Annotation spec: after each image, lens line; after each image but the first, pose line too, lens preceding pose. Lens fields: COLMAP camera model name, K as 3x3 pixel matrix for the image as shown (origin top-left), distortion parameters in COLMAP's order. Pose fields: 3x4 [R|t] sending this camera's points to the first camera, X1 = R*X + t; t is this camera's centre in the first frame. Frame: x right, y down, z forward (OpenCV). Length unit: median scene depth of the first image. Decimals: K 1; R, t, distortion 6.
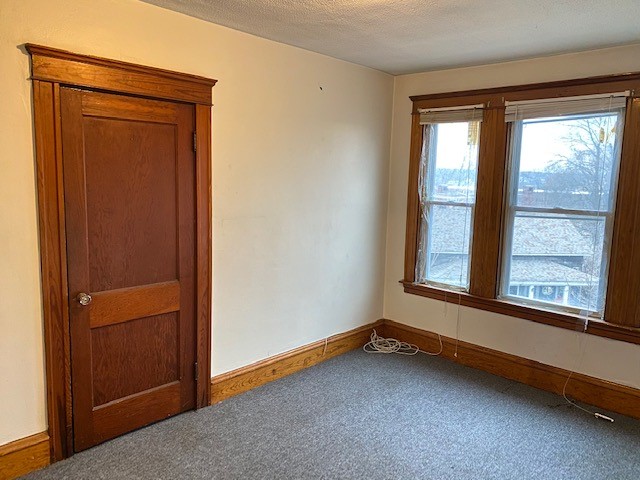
lens RADIAL K [[495.0, 0, 316.3], [0, 495.0, 240.4], [0, 0, 1]] dist [0.143520, -0.133769]
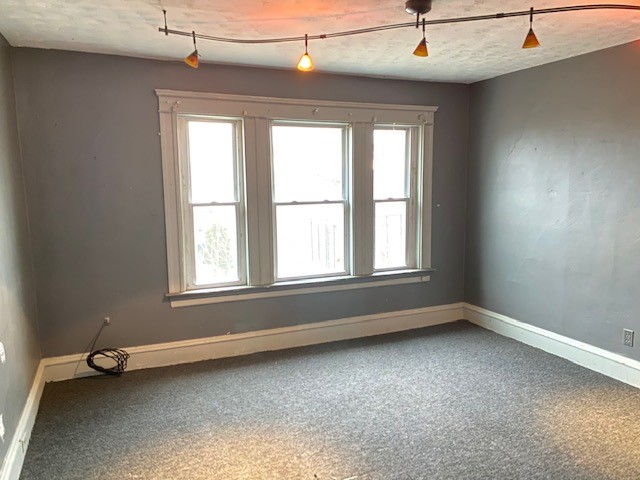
lens RADIAL K [[495.0, 0, 316.3], [0, 495.0, 240.4], [0, 0, 1]] dist [0.143520, -0.133769]
pose [[0.409023, -0.146278, 0.900724, -0.584167], [0.147880, 0.984646, 0.092754, -0.067377], [-0.900462, 0.095261, 0.424374, 0.414428]]
